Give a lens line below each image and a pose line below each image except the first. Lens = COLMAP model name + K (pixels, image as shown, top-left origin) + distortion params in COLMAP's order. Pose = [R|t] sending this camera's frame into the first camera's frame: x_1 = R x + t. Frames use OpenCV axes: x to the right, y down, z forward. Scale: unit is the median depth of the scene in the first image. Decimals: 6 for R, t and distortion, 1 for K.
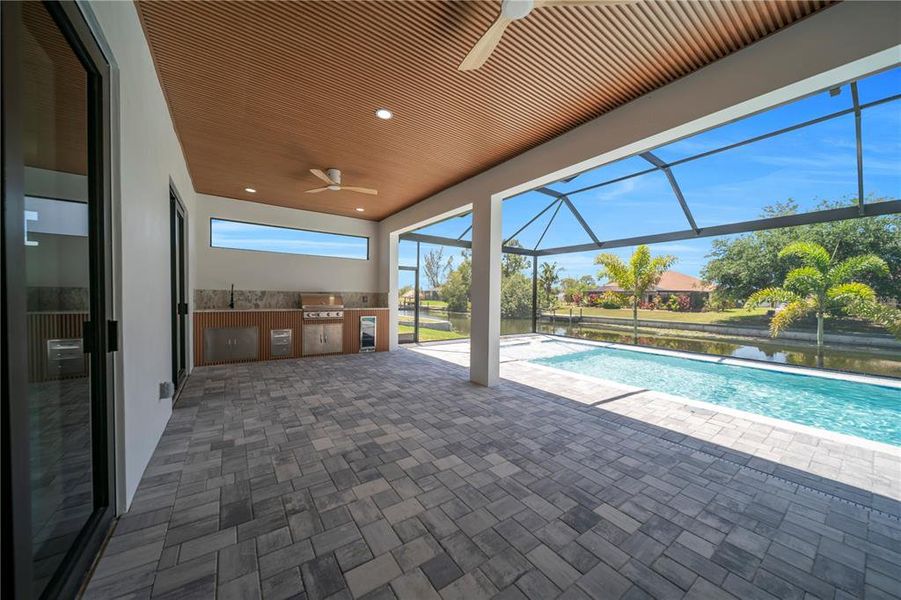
lens RADIAL K [[312.3, 0, 453.8], [0, 312.3, 301.2], [0, 0, 1]] dist [0.001241, -0.000213]
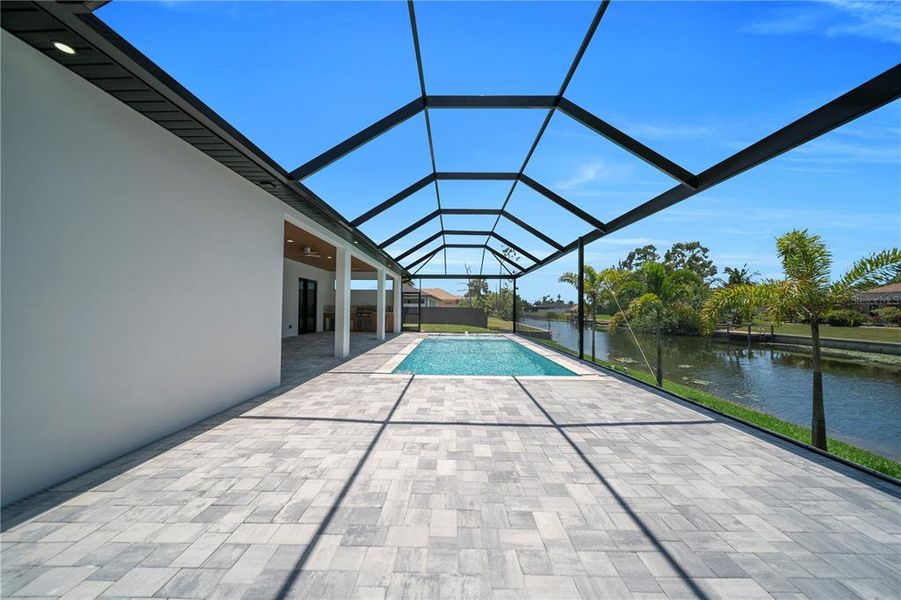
lens RADIAL K [[312.3, 0, 451.8], [0, 312.3, 306.2], [0, 0, 1]] dist [0.001241, -0.000213]
pose [[0.801762, -0.013169, -0.597498, 1.278018], [-0.006223, 0.999519, -0.030380, 0.039942], [0.597611, 0.028076, 0.801295, -0.423675]]
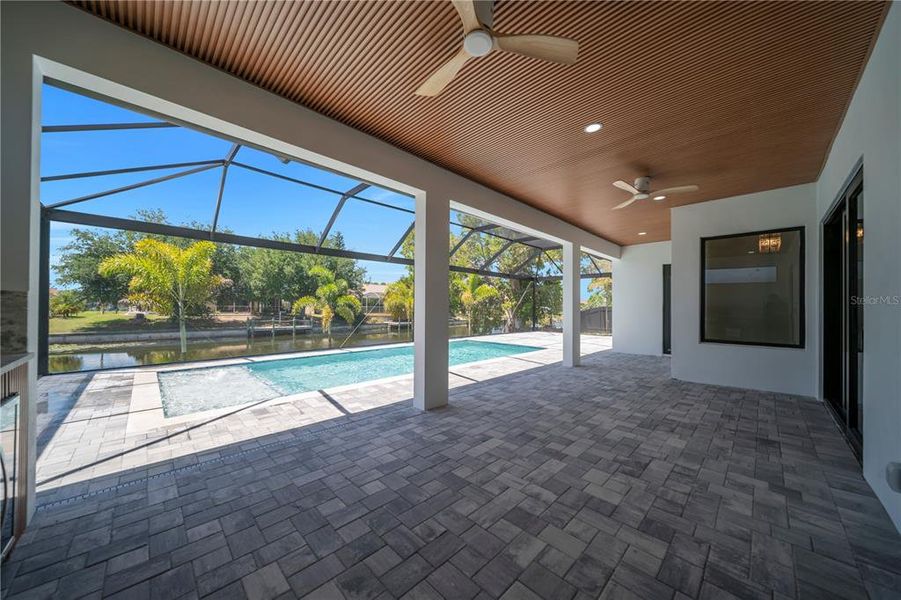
lens RADIAL K [[312.3, 0, 453.3], [0, 312.3, 306.0], [0, 0, 1]] dist [0.001241, -0.000213]
pose [[-0.156571, -0.013604, 0.987573, -0.470000], [0.005077, 0.999881, 0.014578, -0.016778], [-0.987654, 0.007296, -0.156483, 0.662518]]
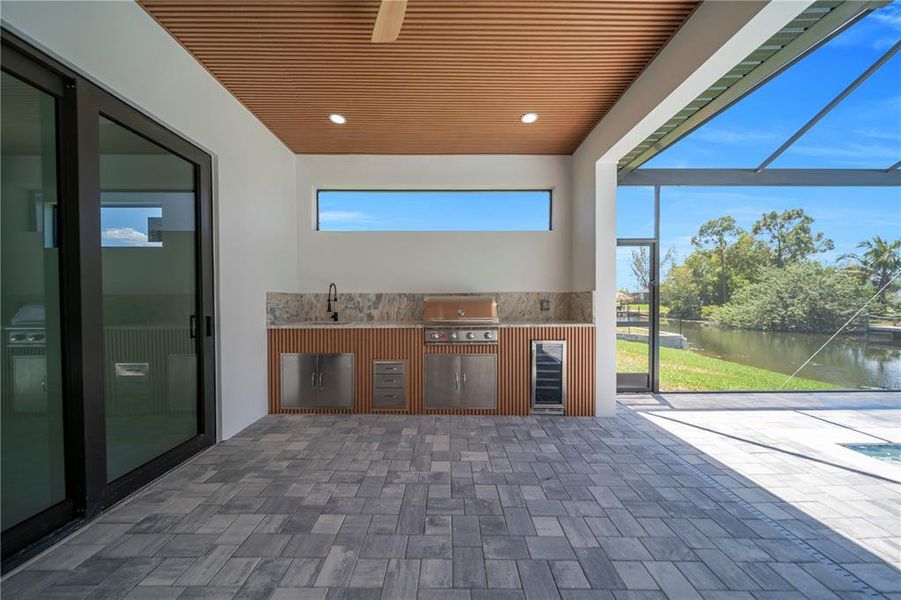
lens RADIAL K [[312.3, 0, 454.3], [0, 312.3, 303.1], [0, 0, 1]] dist [0.001241, -0.000213]
pose [[0.820675, -0.009473, -0.571317, -0.106663], [0.005275, 0.999946, -0.009004, -0.006067], [0.571371, 0.004376, 0.820680, 0.470133]]
